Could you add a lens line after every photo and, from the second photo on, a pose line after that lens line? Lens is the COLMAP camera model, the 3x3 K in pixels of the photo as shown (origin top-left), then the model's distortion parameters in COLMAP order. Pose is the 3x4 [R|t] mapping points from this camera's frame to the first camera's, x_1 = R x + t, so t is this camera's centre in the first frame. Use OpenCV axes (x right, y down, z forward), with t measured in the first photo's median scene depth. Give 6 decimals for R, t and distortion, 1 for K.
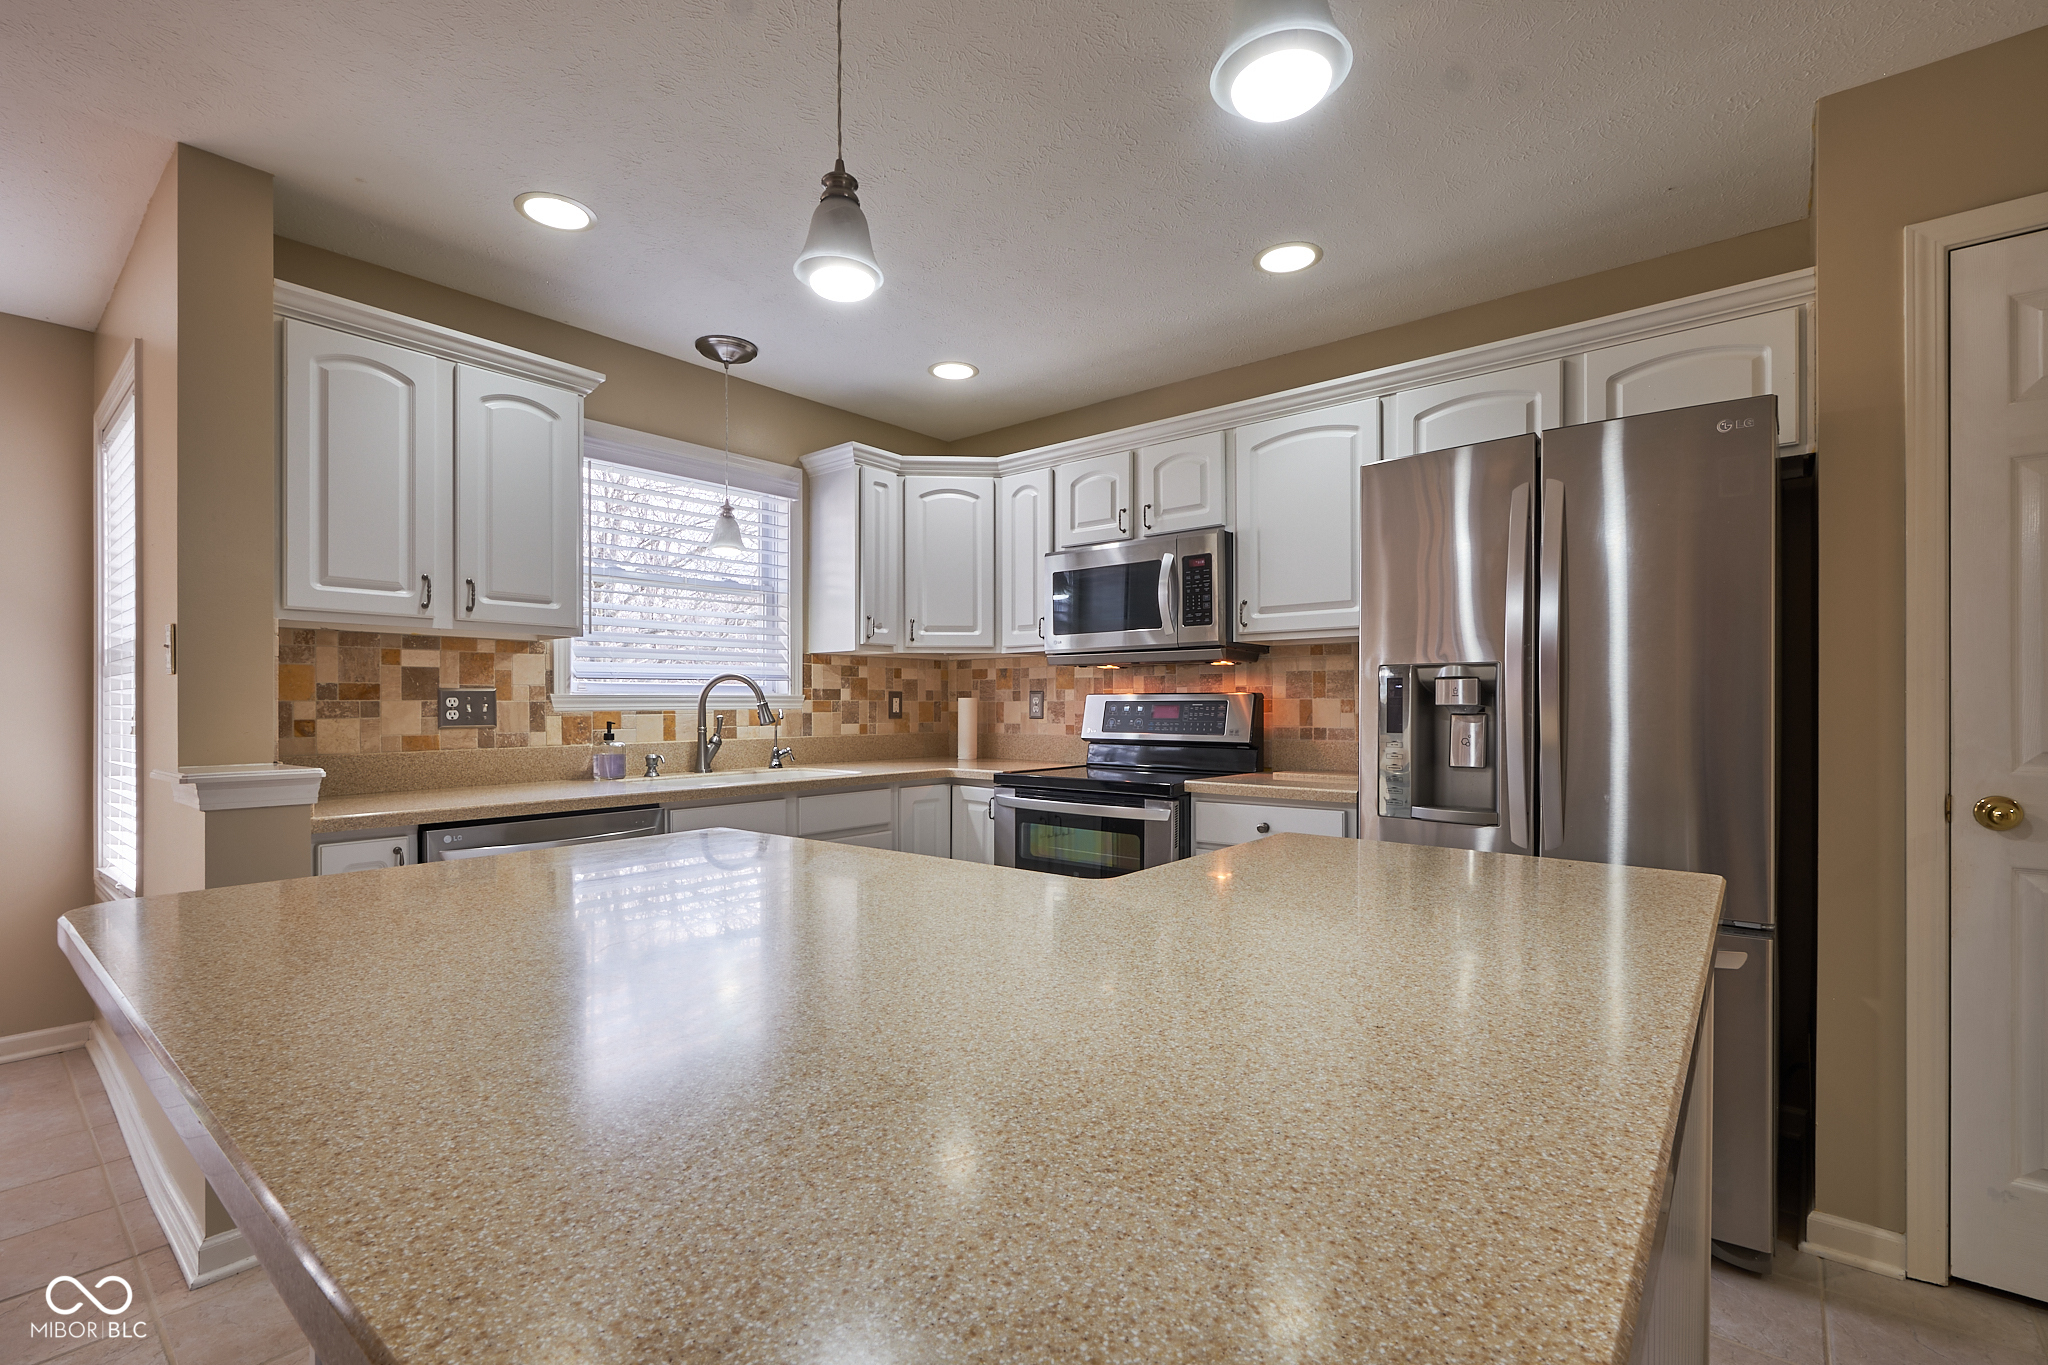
lens RADIAL K [[911.8, 0, 1023.0], [0, 911.8, 701.5], [0, 0, 1]] dist [0.003040, -0.001383]
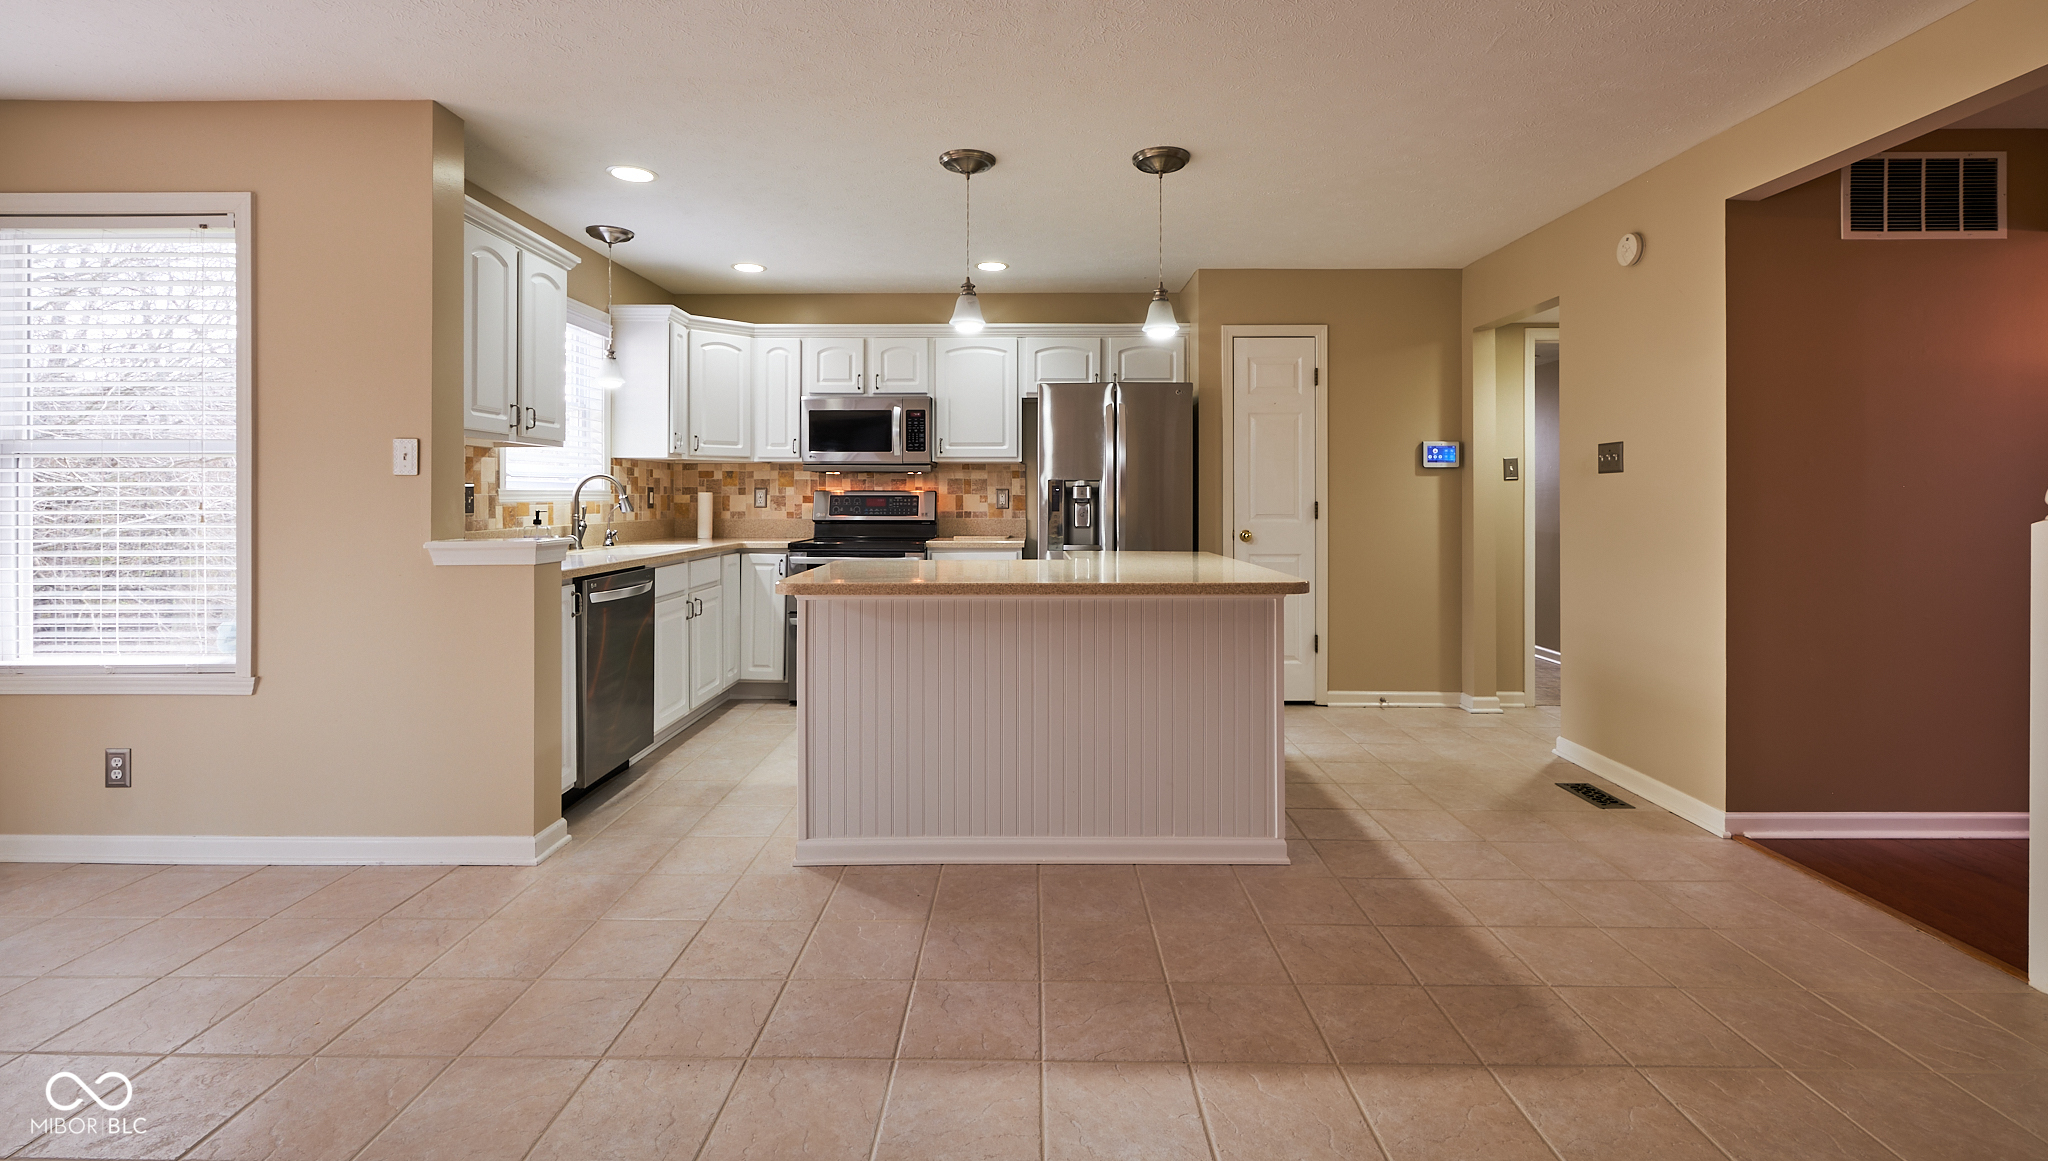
lens RADIAL K [[909.7, 0, 1017.5], [0, 909.7, 492.8], [0, 0, 1]] dist [0.001272, -0.000250]
pose [[0.777100, 0.005094, 0.629357, -0.683945], [-0.004248, 0.999987, -0.002849, -0.002038], [-0.629363, -0.000460, 0.777111, -0.410761]]
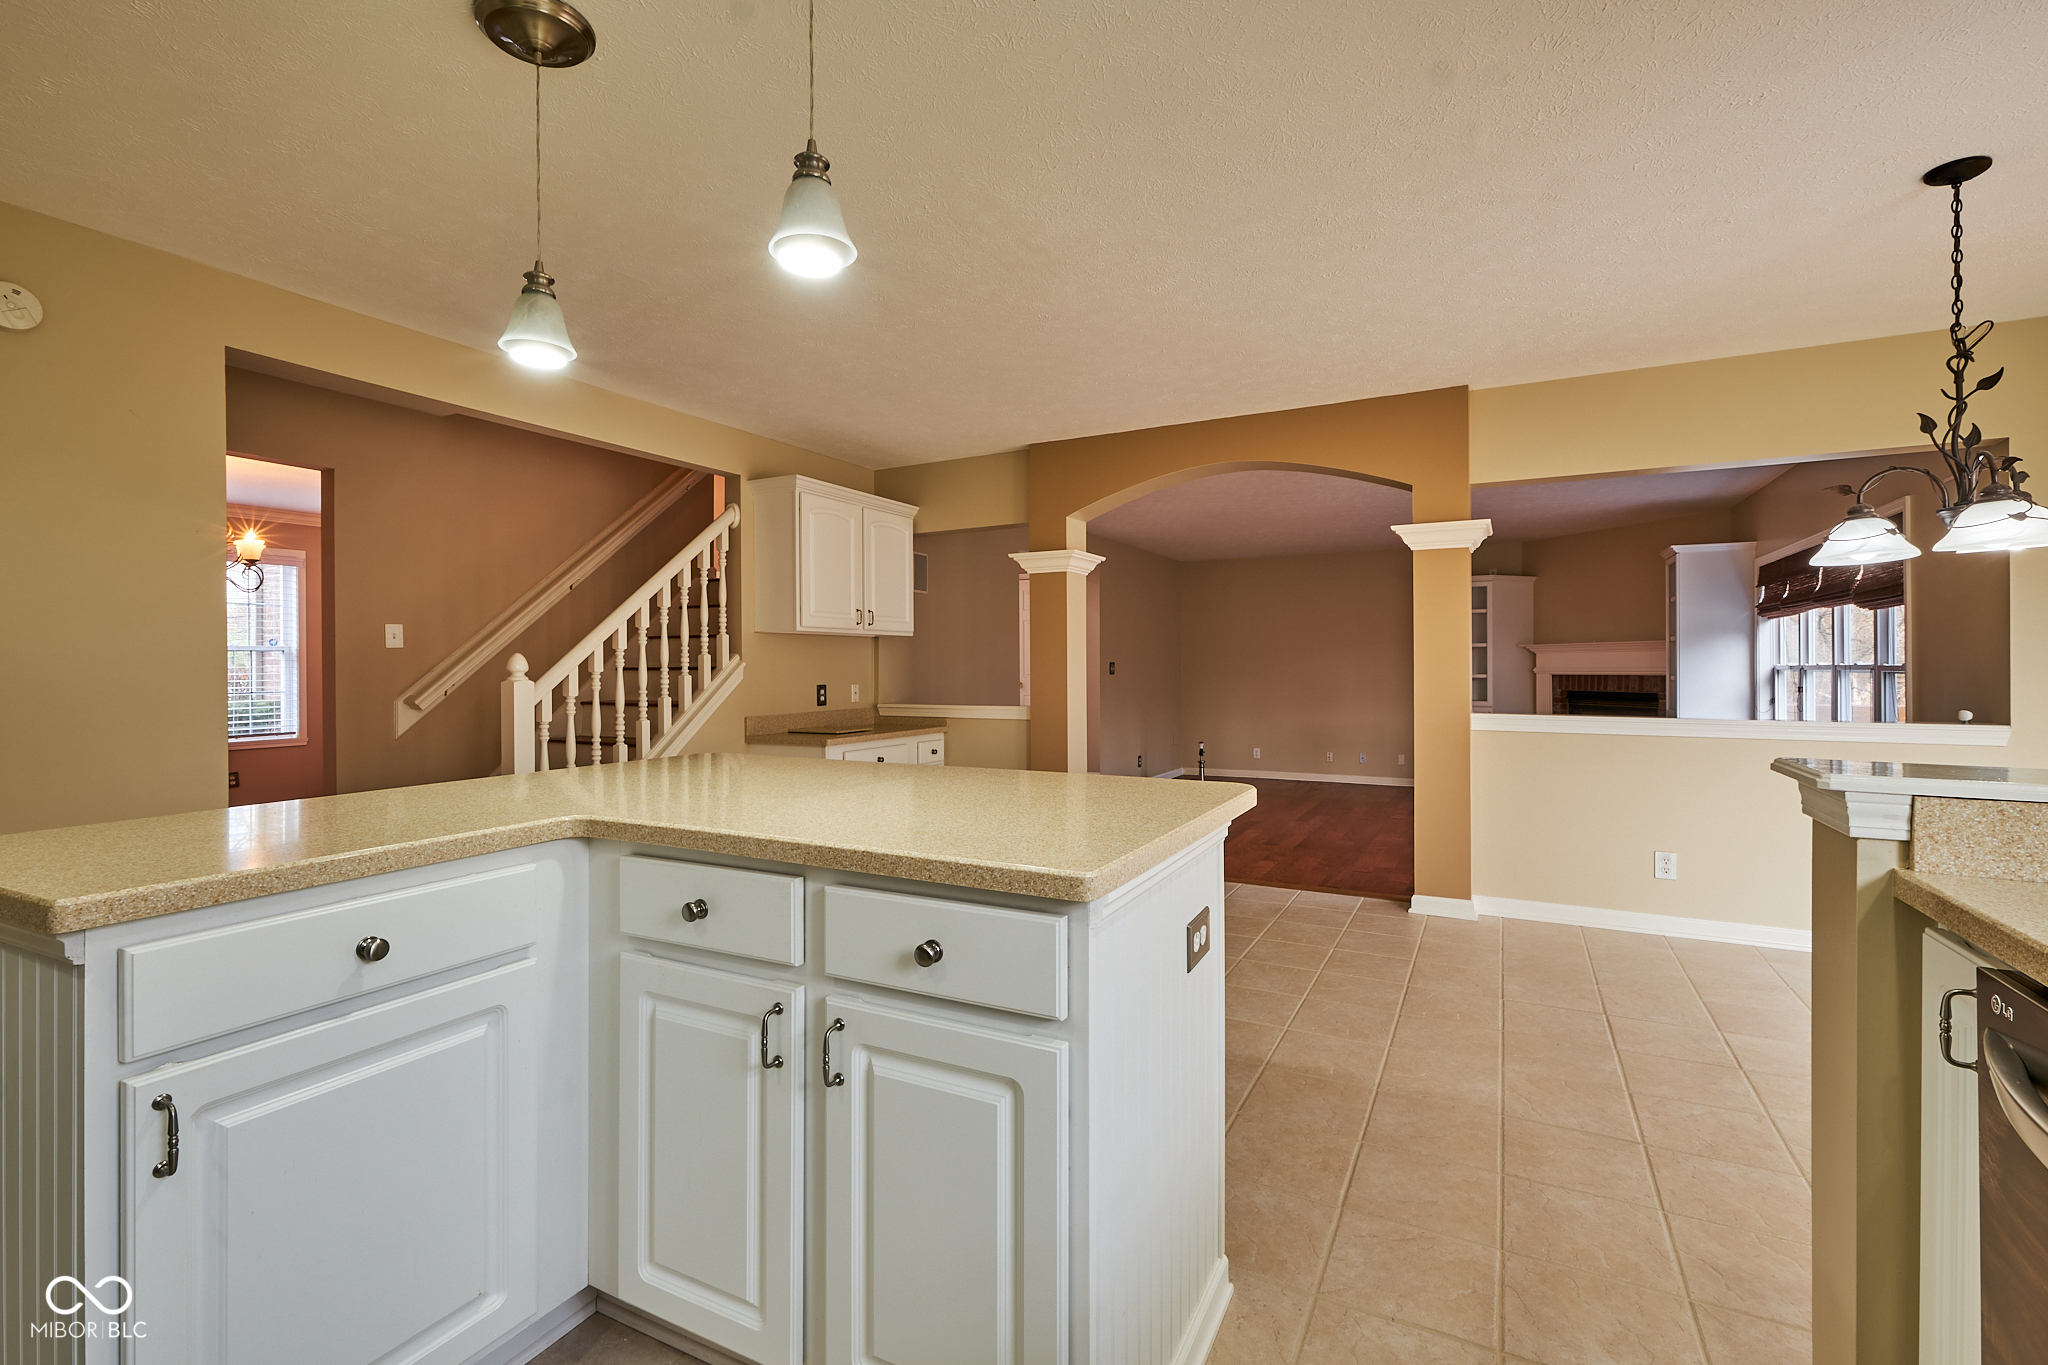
lens RADIAL K [[911.8, 0, 1011.5], [0, 911.8, 665.2], [0, 0, 1]] dist [0.003040, -0.001383]
pose [[-0.979444, 0.006513, -0.201613, -0.079690], [0.006767, 0.999977, -0.000570, -0.002688], [0.201604, -0.001922, -0.979465, 0.865124]]
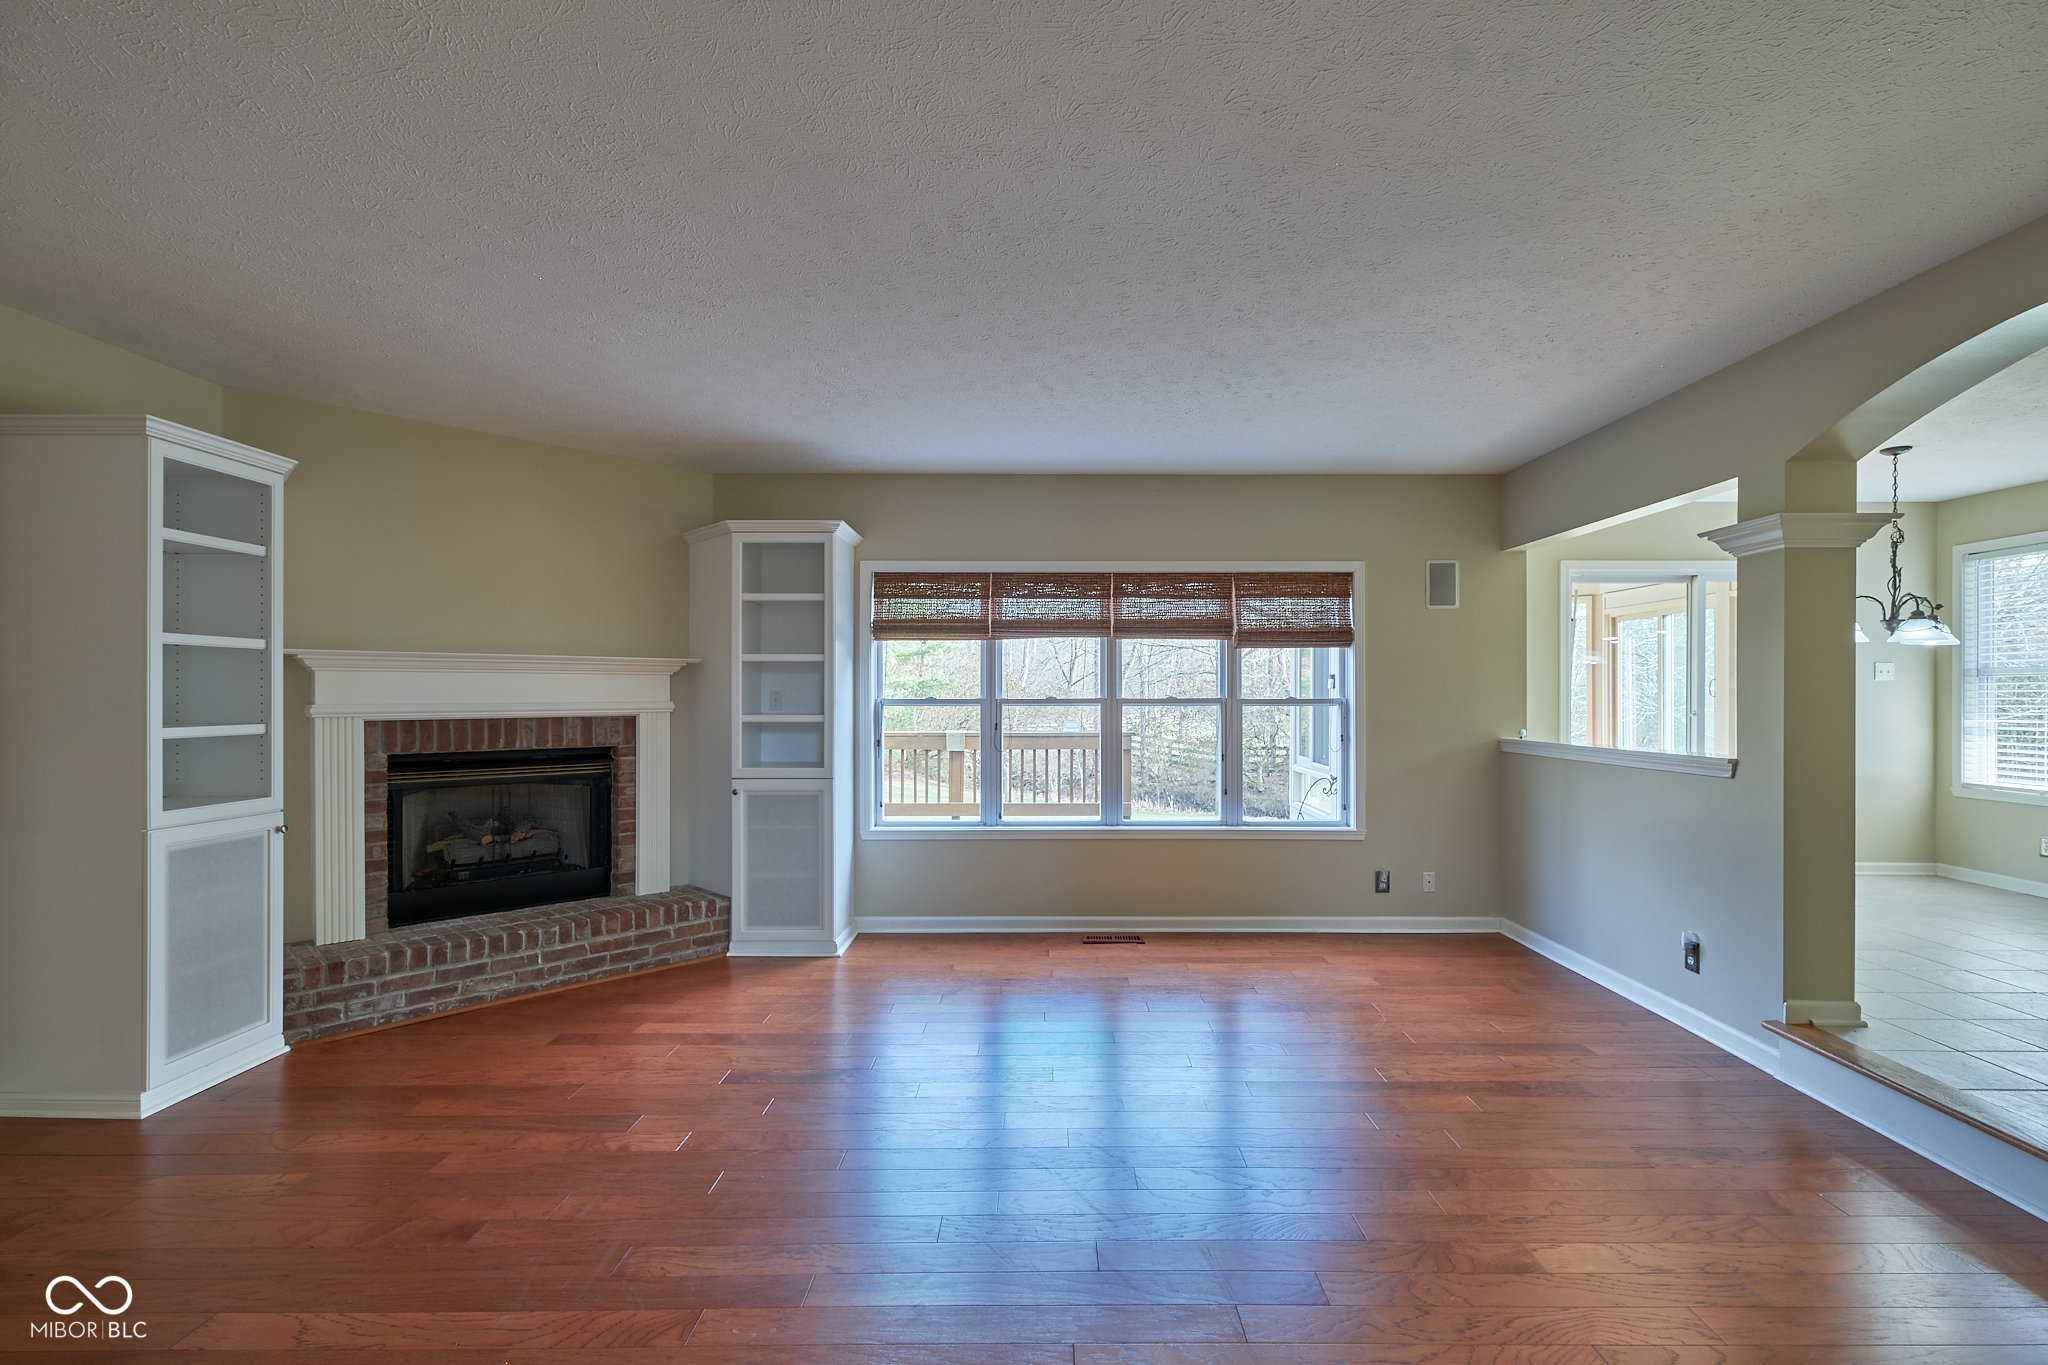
lens RADIAL K [[911.8, 0, 1056.3], [0, 911.8, 697.4], [0, 0, 1]] dist [0.003040, -0.001383]
pose [[0.647522, 0.005087, -0.762029, -0.708852], [-0.001363, 0.999984, 0.005518, -0.003284], [0.762045, -0.002534, 0.647519, -1.543451]]
